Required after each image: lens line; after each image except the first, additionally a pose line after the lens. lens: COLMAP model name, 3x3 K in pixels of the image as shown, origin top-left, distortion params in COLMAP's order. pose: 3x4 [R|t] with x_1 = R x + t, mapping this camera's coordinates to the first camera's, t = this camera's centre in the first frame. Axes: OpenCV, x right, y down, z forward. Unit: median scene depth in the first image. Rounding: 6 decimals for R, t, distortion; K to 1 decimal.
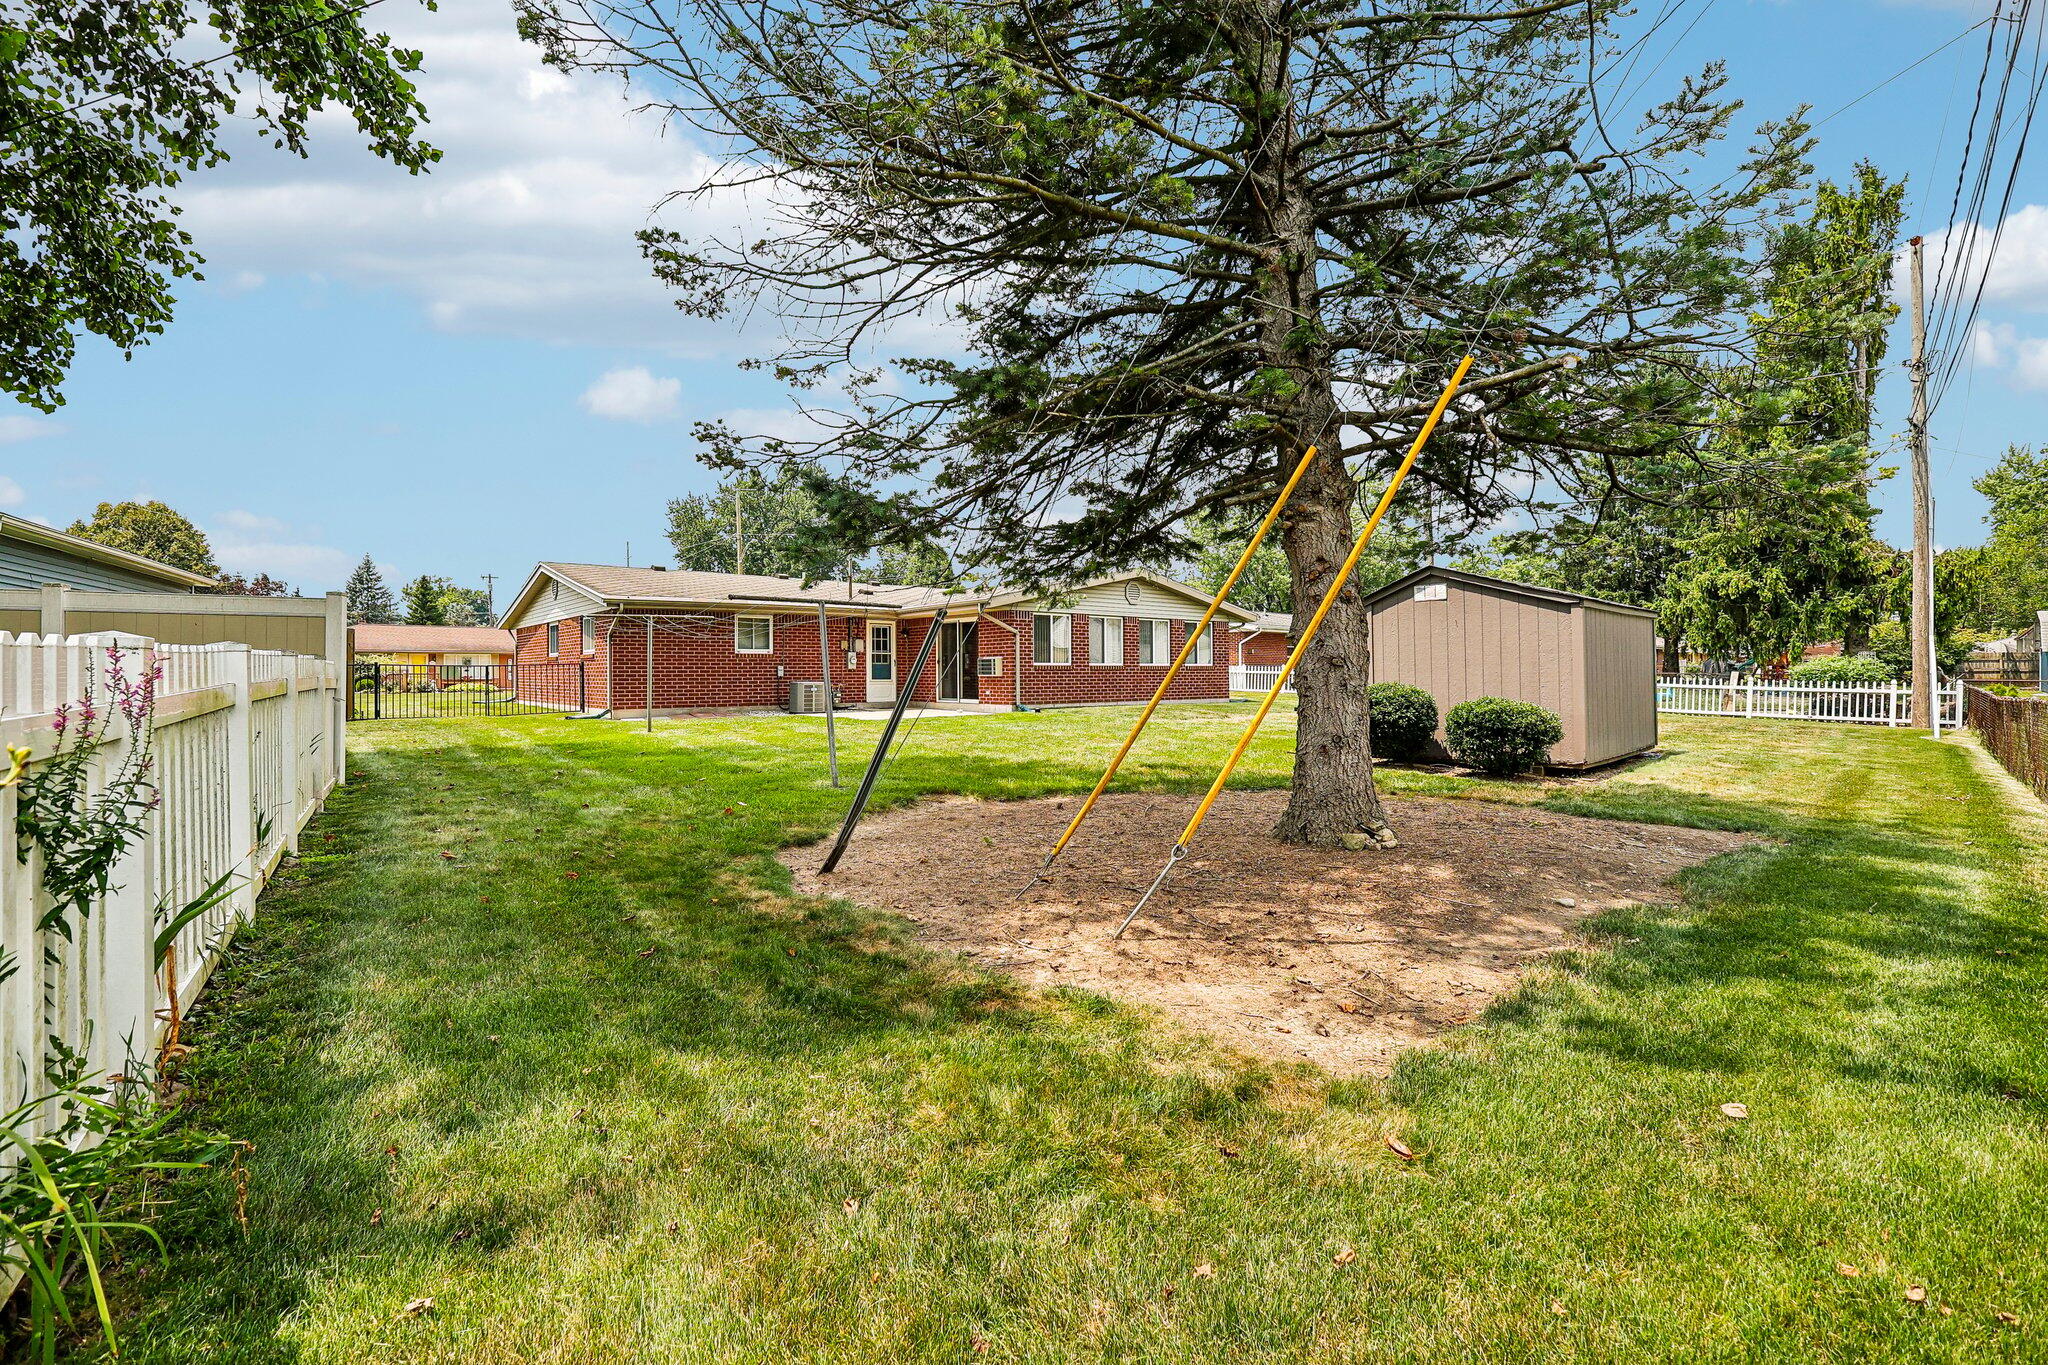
lens RADIAL K [[906.7, 0, 1023.0], [0, 906.7, 672.9], [0, 0, 1]] dist [0.001771, 0.000076]
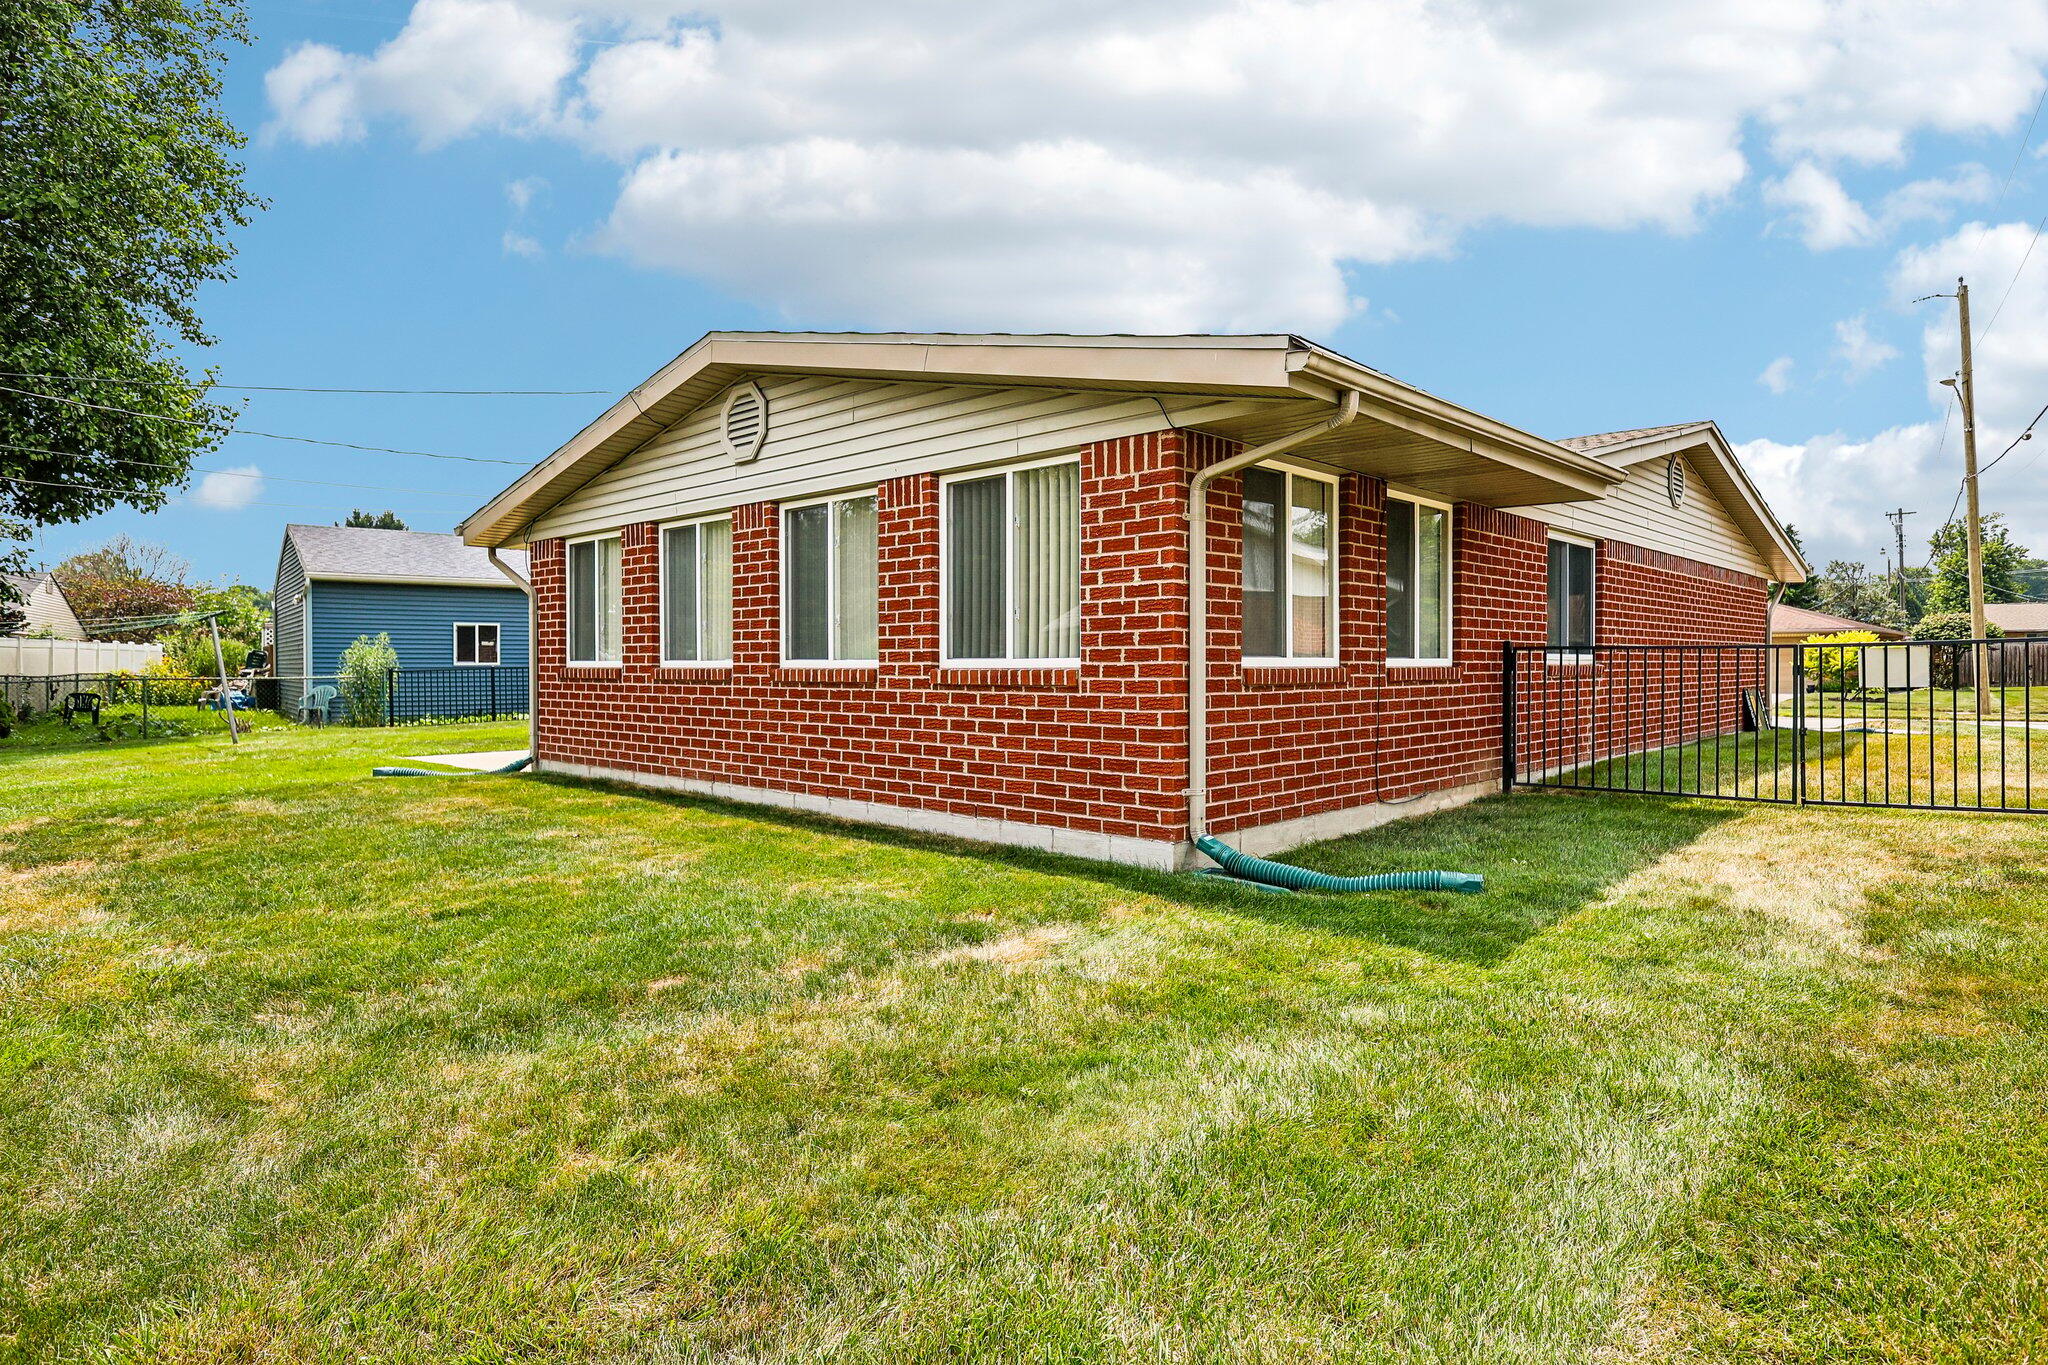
lens RADIAL K [[1137.9, 0, 1027.9], [0, 1137.9, 683.6], [0, 0, 1]] dist [0.004067, 0.000853]
pose [[0.114852, 0.010433, -0.993328, 0.513807], [-0.007414, 0.999926, 0.009645, -0.006668], [0.993355, 0.006257, 0.114921, 1.058850]]
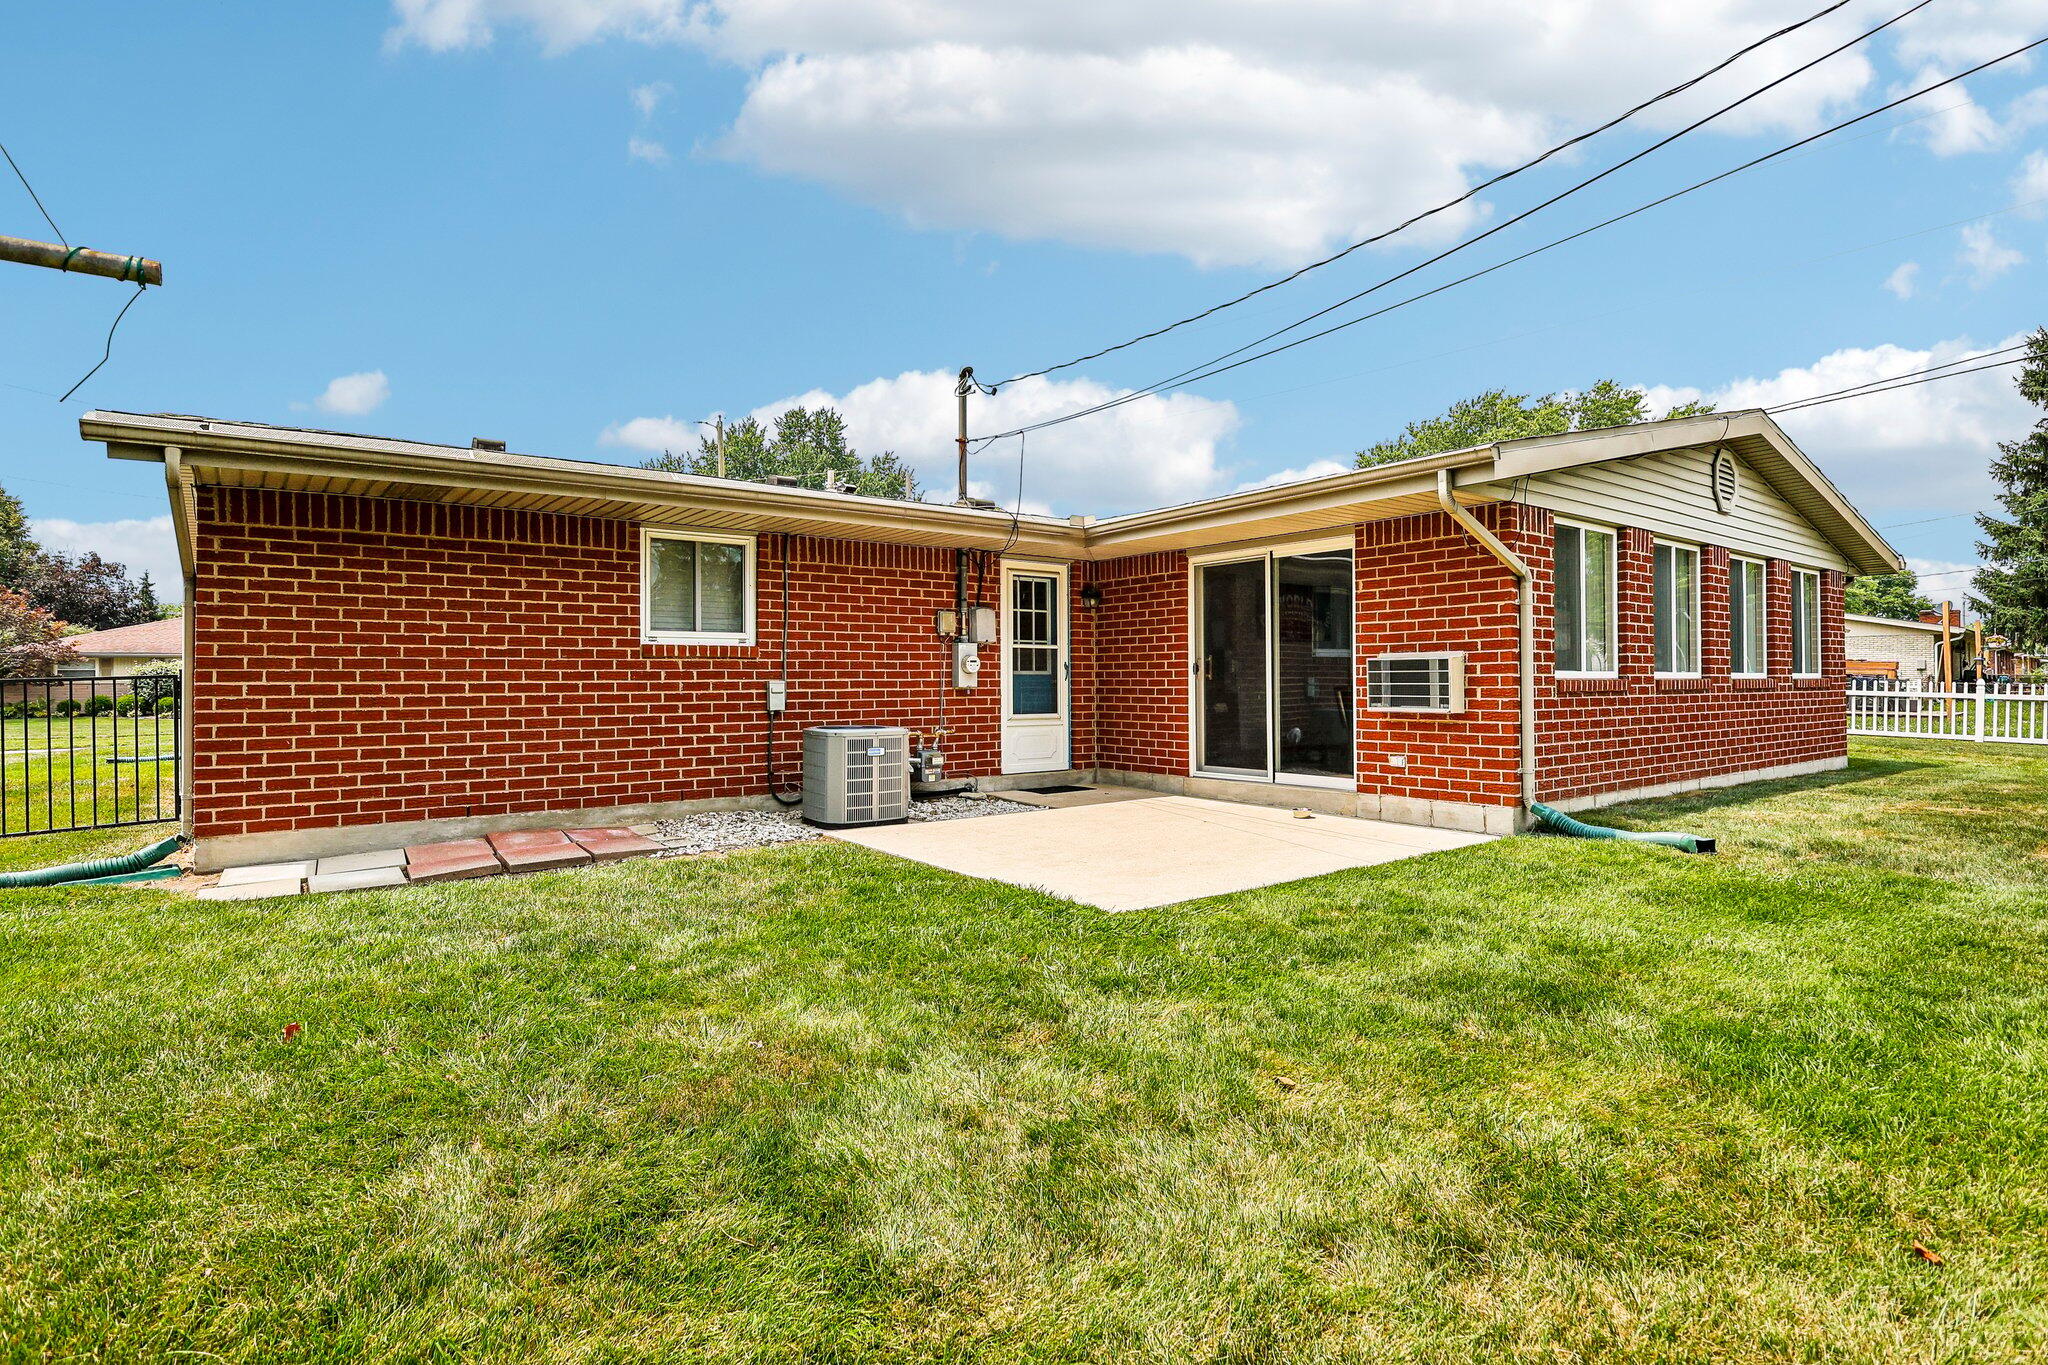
lens RADIAL K [[1026.1, 0, 1021.5], [0, 1026.1, 675.8], [0, 0, 1]] dist [-0.003049, -0.000152]
pose [[0.999328, -0.001840, -0.036599, -0.149979], [0.001576, 0.999972, -0.007251, -0.006148], [0.036611, 0.007188, 0.999304, 0.575601]]
